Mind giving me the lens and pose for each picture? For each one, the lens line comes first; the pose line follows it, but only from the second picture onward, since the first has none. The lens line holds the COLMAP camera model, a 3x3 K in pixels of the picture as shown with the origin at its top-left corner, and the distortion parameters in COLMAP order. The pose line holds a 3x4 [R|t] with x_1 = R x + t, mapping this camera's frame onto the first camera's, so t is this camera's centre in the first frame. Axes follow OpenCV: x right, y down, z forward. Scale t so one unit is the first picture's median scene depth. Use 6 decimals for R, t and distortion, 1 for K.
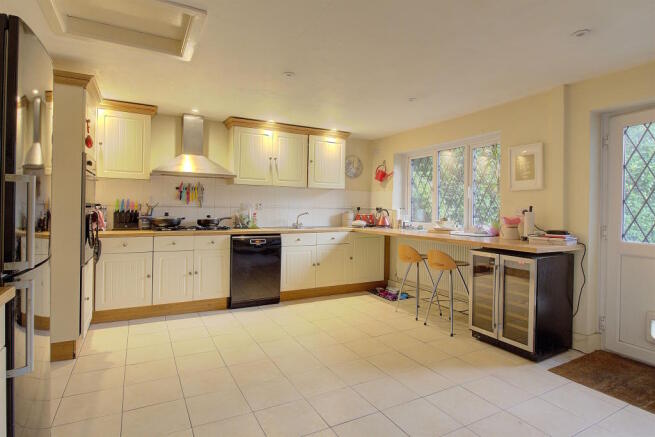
lens RADIAL K [[352.2, 0, 328.8], [0, 352.2, 212.1], [0, 0, 1]] dist [0.001034, 0.000290]
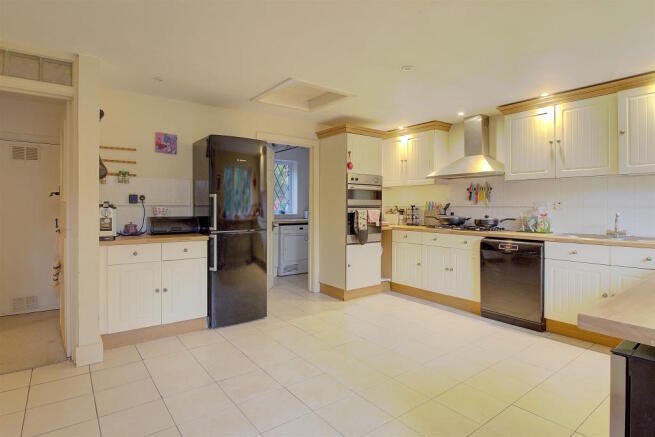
lens RADIAL K [[352.2, 0, 328.8], [0, 352.2, 215.0], [0, 0, 1]] dist [0.001034, 0.000290]
pose [[0.152917, 0.012488, -0.988160, 0.539287], [-0.010279, 0.999886, 0.011046, 0.001346], [0.988186, 0.008469, 0.153027, 0.425555]]
